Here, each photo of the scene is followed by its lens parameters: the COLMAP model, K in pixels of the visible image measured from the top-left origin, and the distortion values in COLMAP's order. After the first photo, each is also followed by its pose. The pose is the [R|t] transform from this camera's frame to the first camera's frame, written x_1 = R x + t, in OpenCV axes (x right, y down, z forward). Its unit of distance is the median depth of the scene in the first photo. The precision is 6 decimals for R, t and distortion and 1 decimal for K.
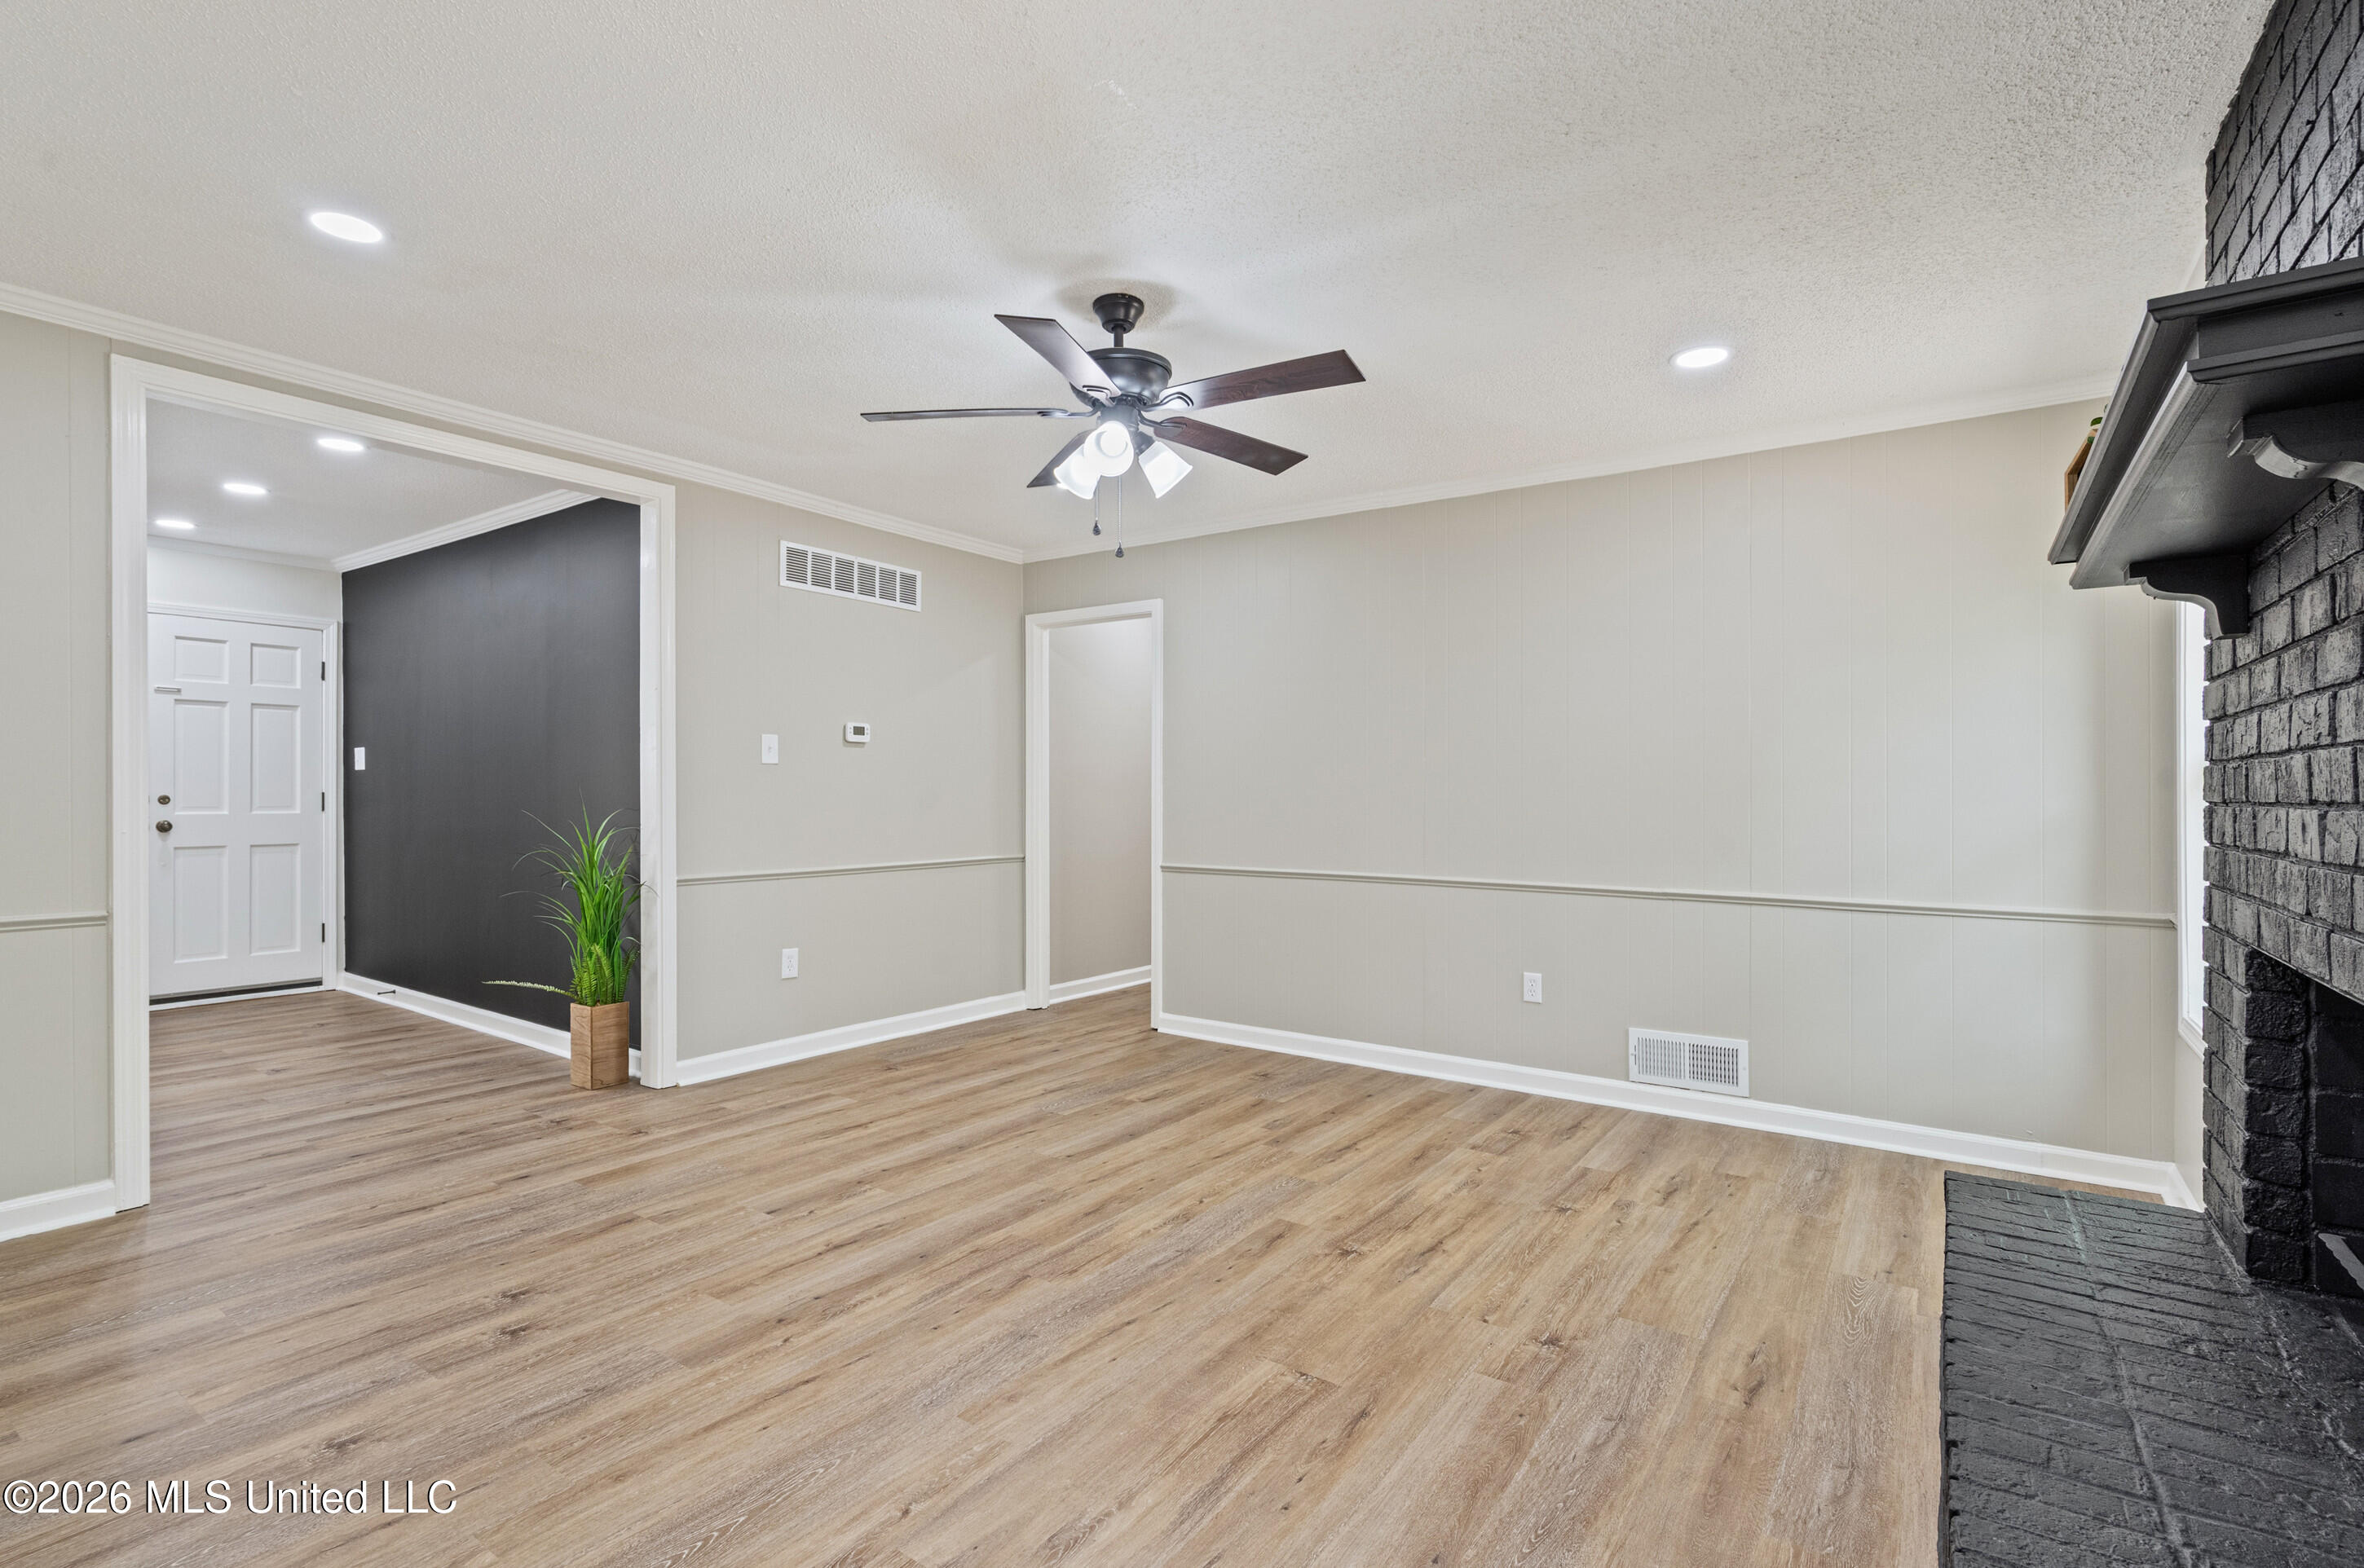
lens RADIAL K [[1113.9, 0, 1169.3], [0, 1113.9, 801.5], [0, 0, 1]] dist [-0.005440, 0.002773]
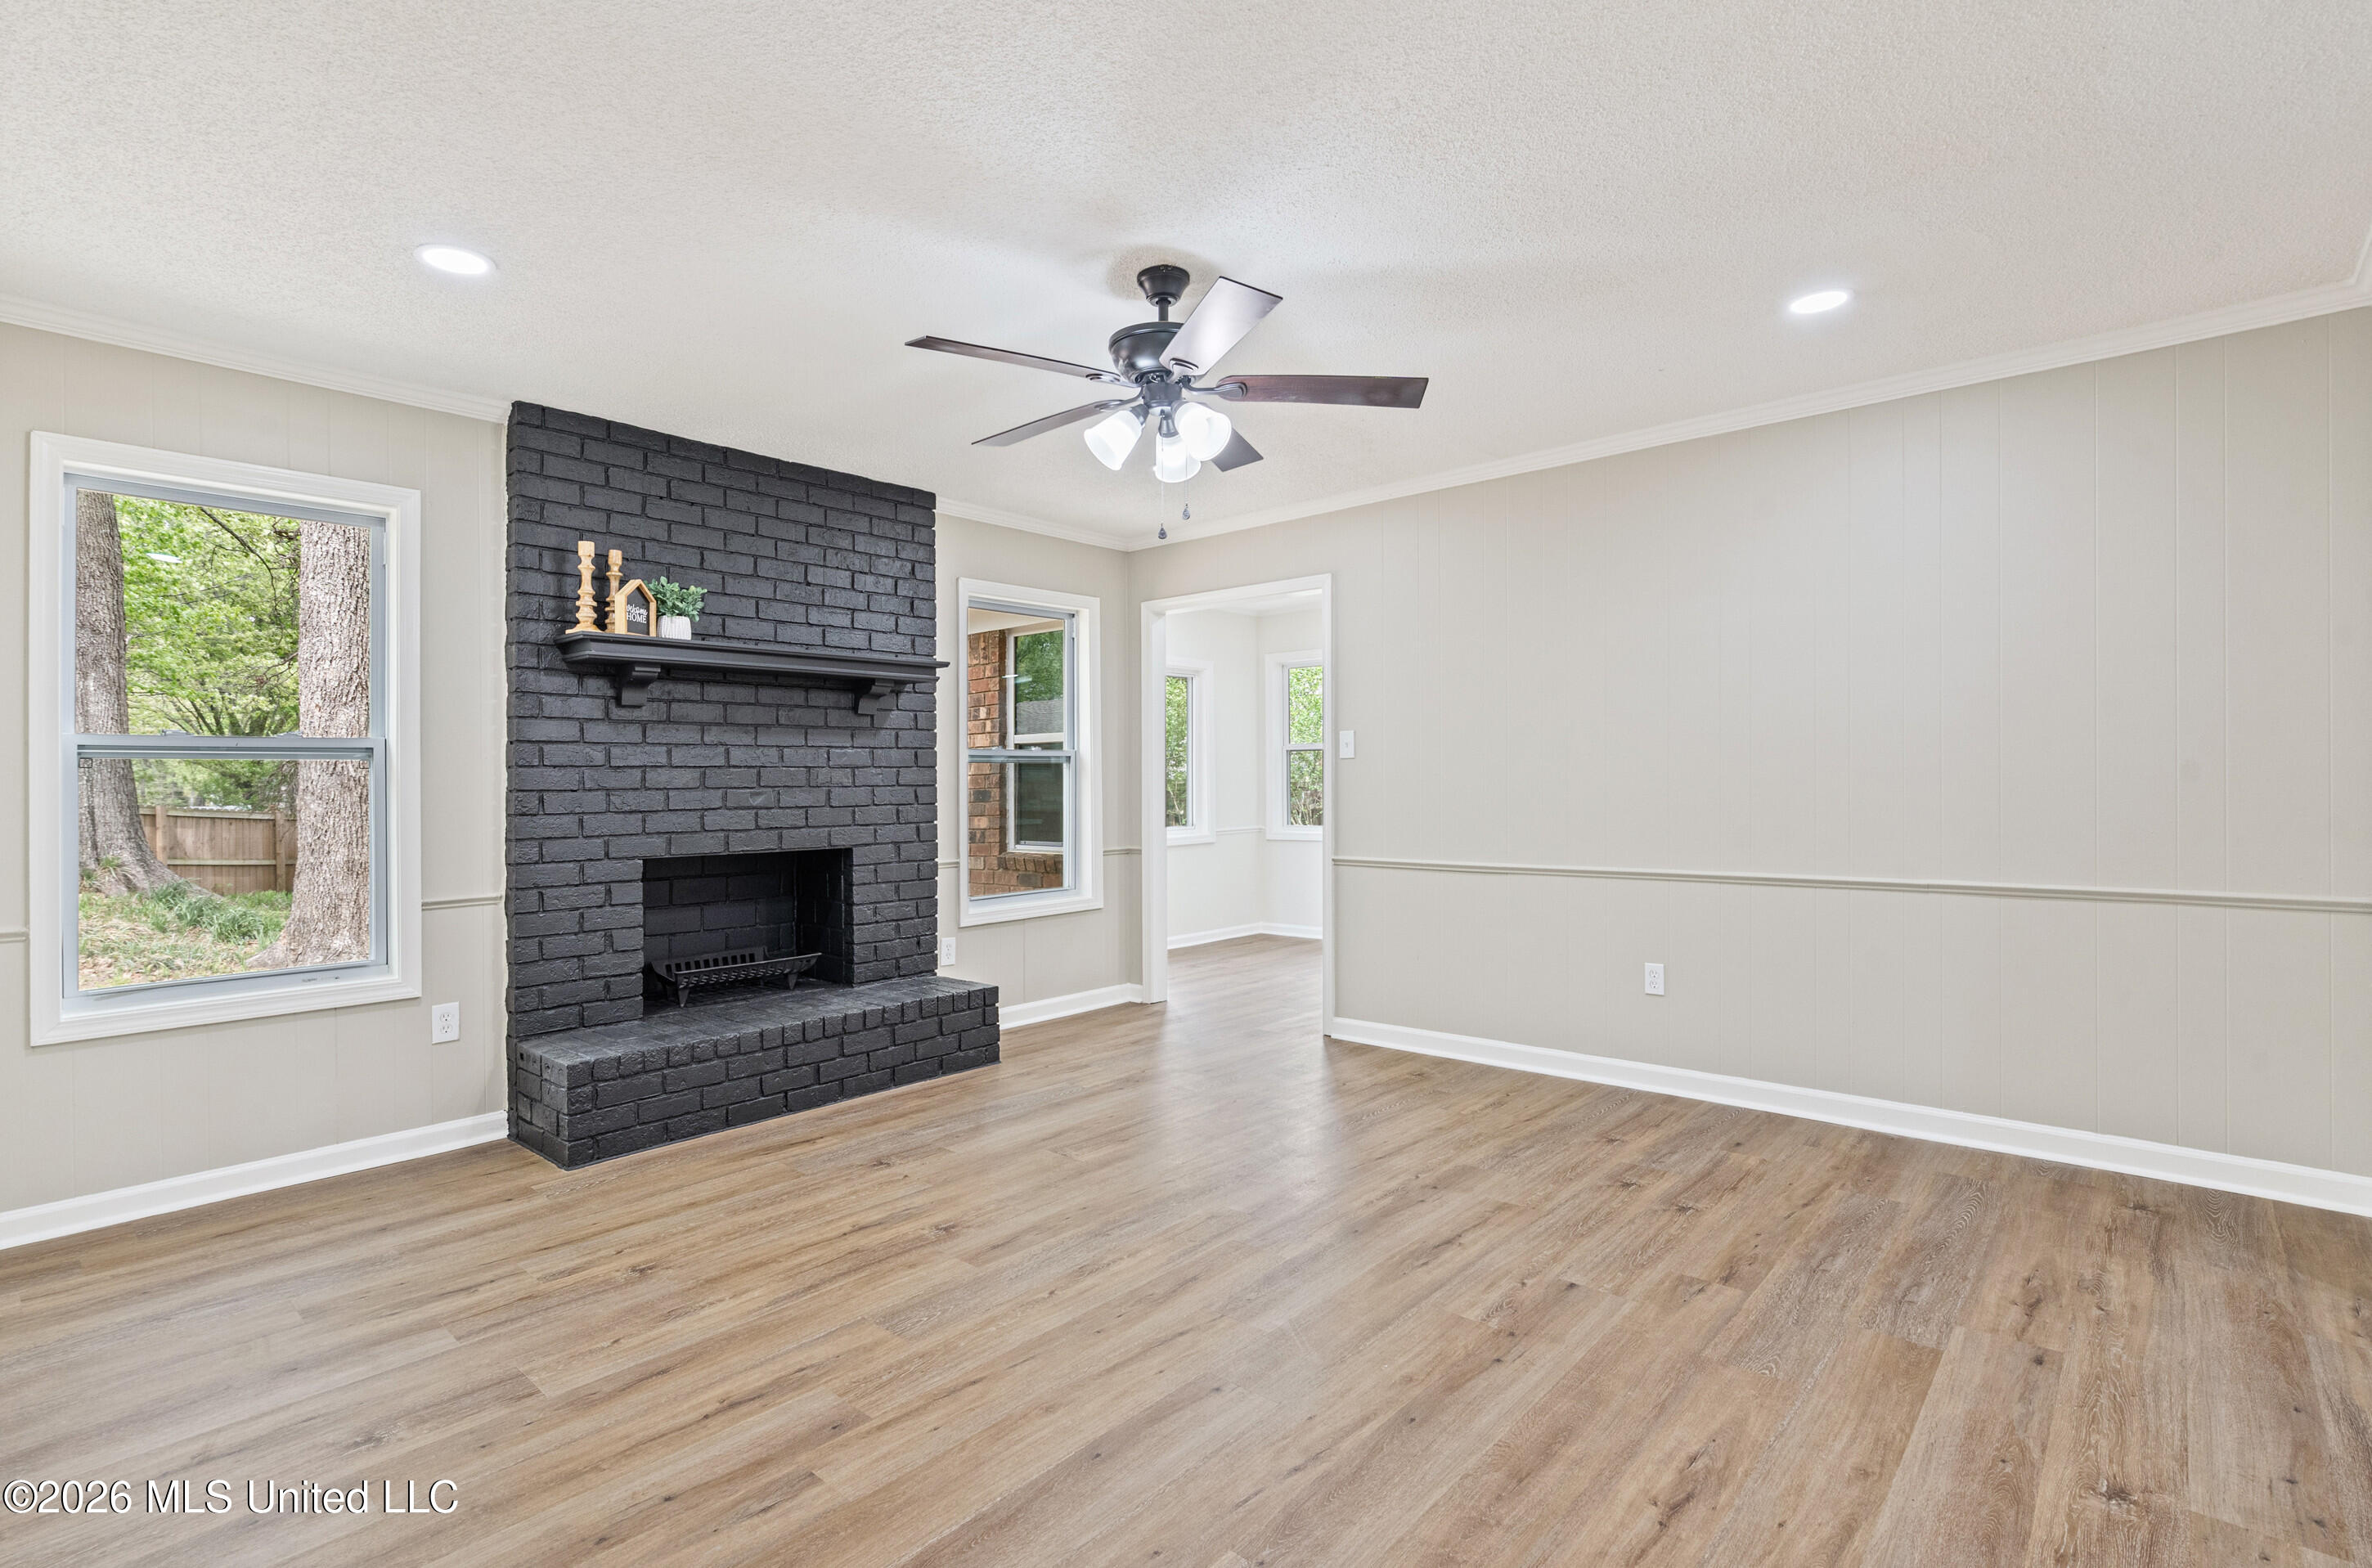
lens RADIAL K [[1117.8, 0, 1194.9], [0, 1117.8, 775.2], [0, 0, 1]] dist [-0.005440, 0.002773]
pose [[-0.994954, 0.004965, 0.100206, -0.162812], [0.005499, 0.999972, 0.005053, -0.018483], [-0.100178, 0.005579, -0.994954, 1.858608]]
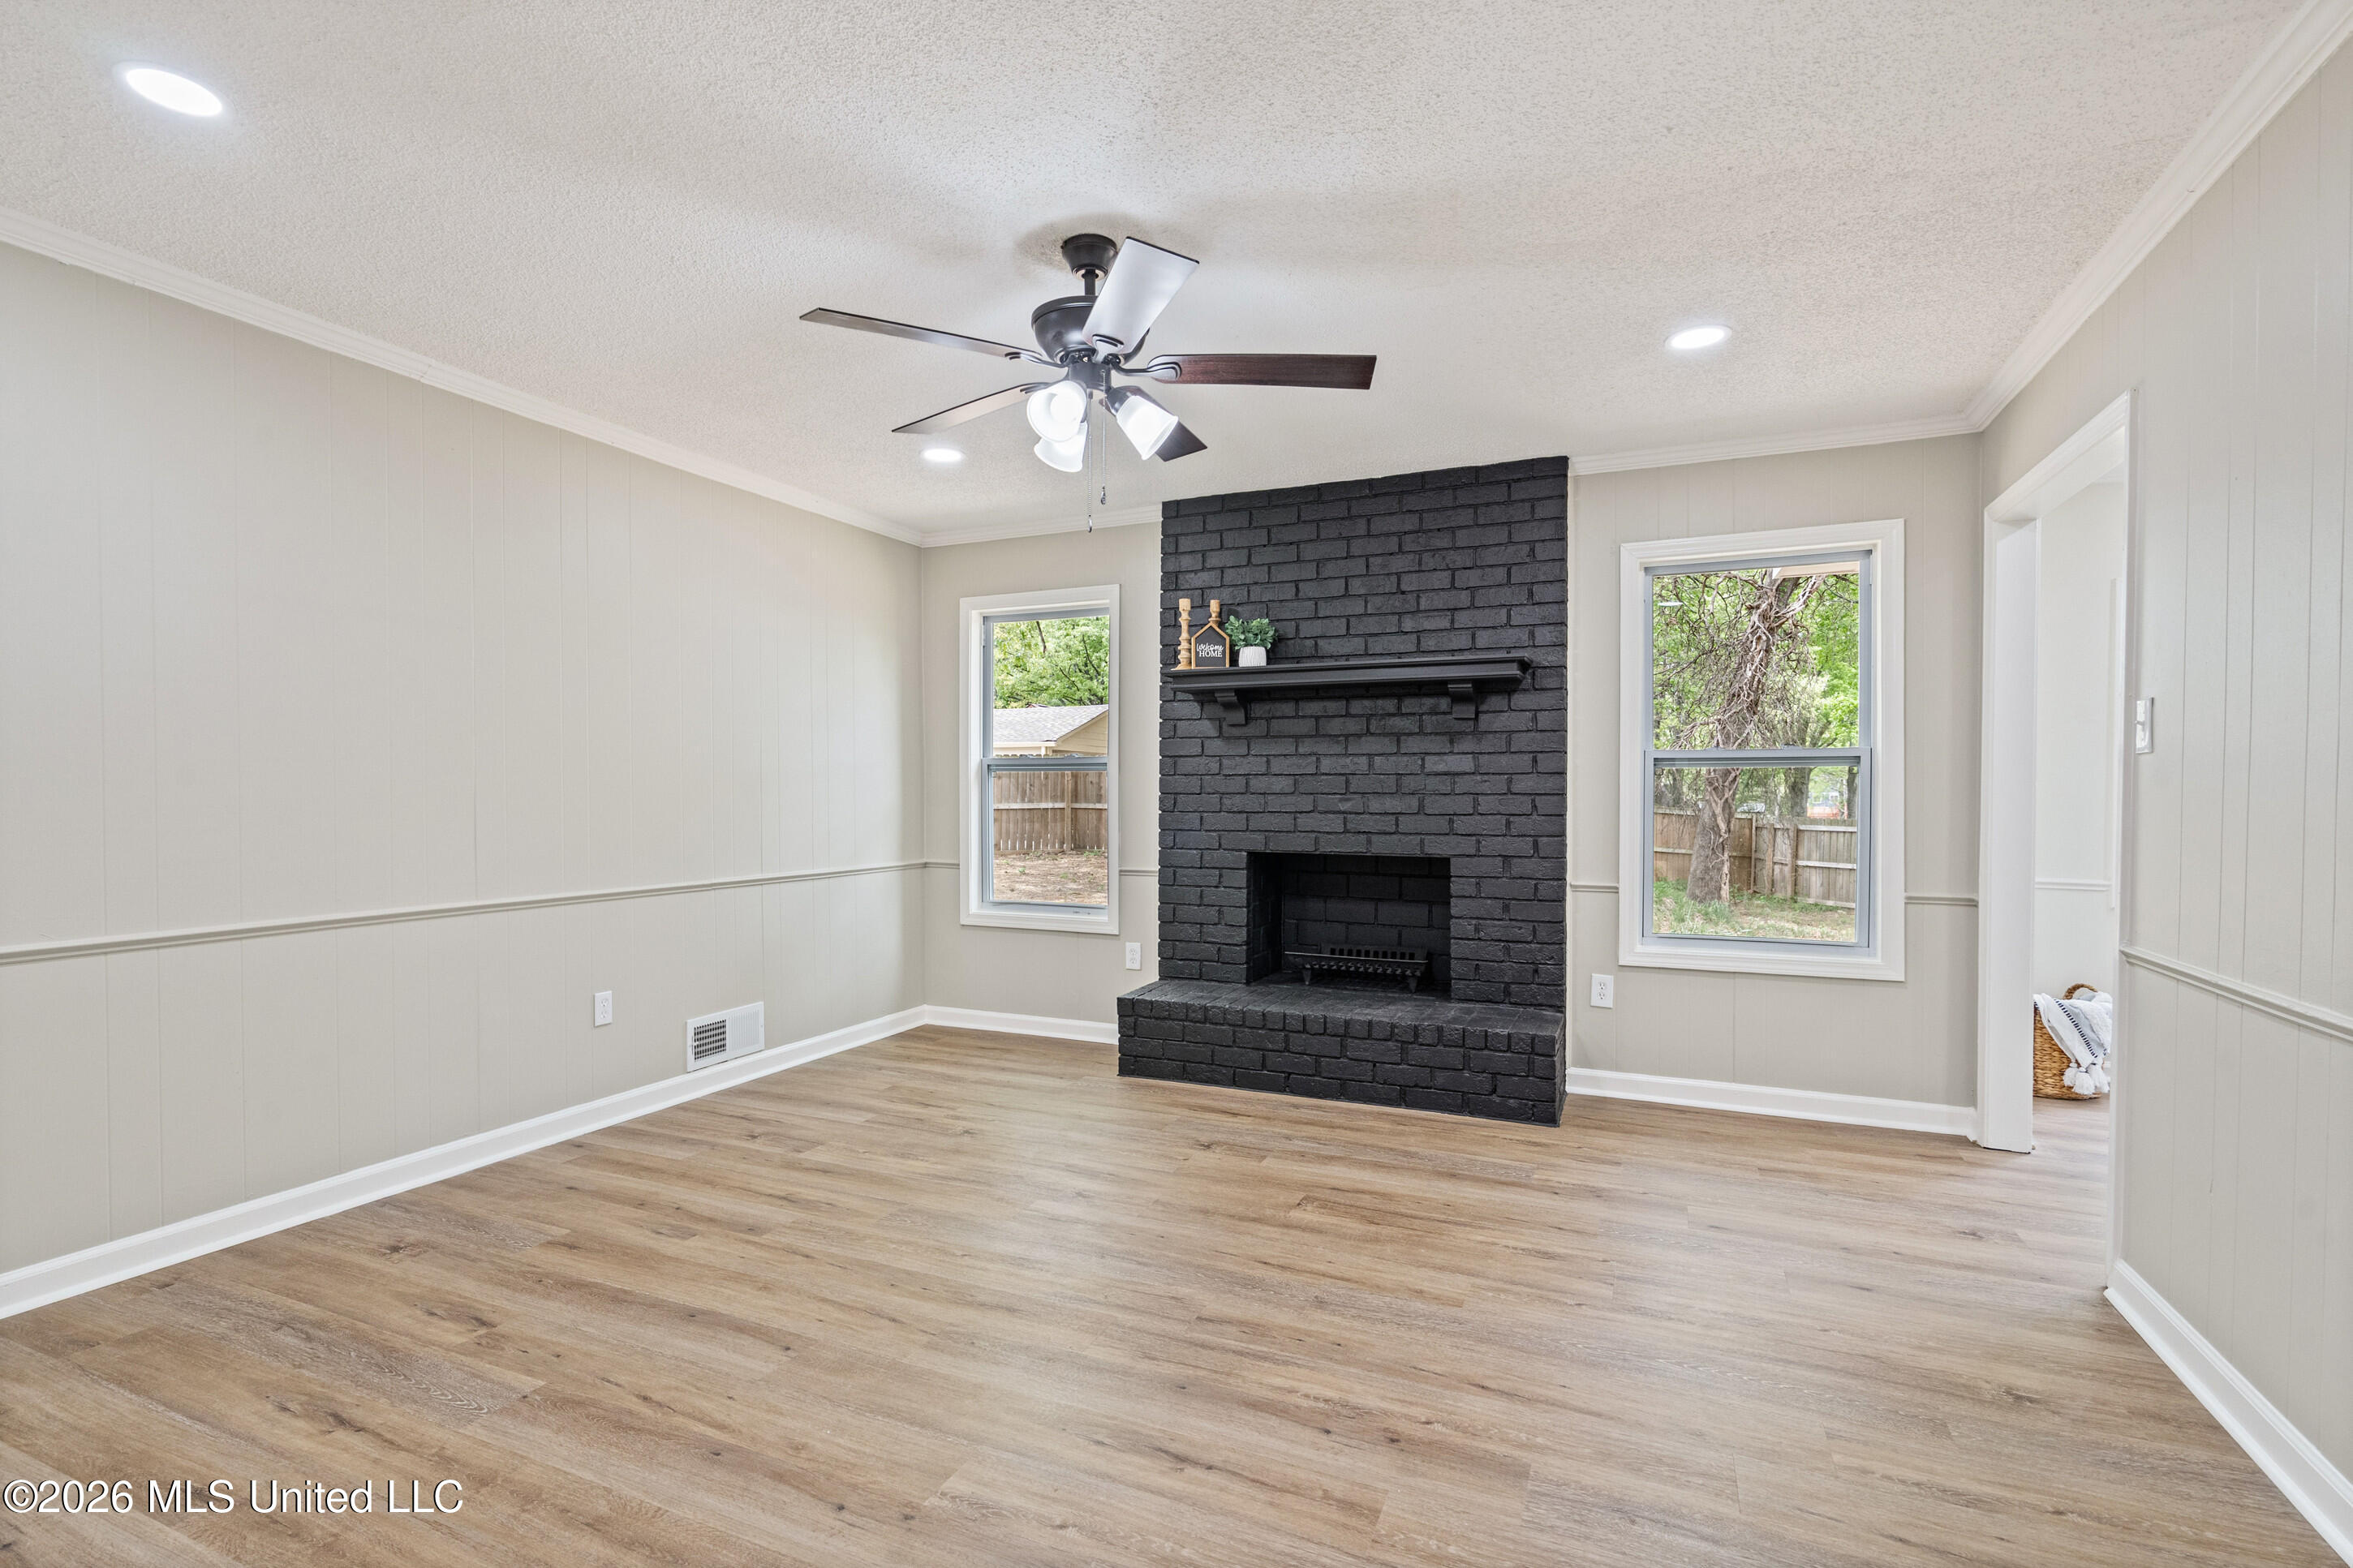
lens RADIAL K [[1108.7, 0, 1139.4], [0, 1108.7, 787.9], [0, 0, 1]] dist [-0.005440, 0.002773]
pose [[-0.189086, -0.003371, 0.981955, -0.889231], [0.004354, 0.999981, 0.004271, -0.013837], [-0.981951, 0.005083, -0.189067, 1.068265]]
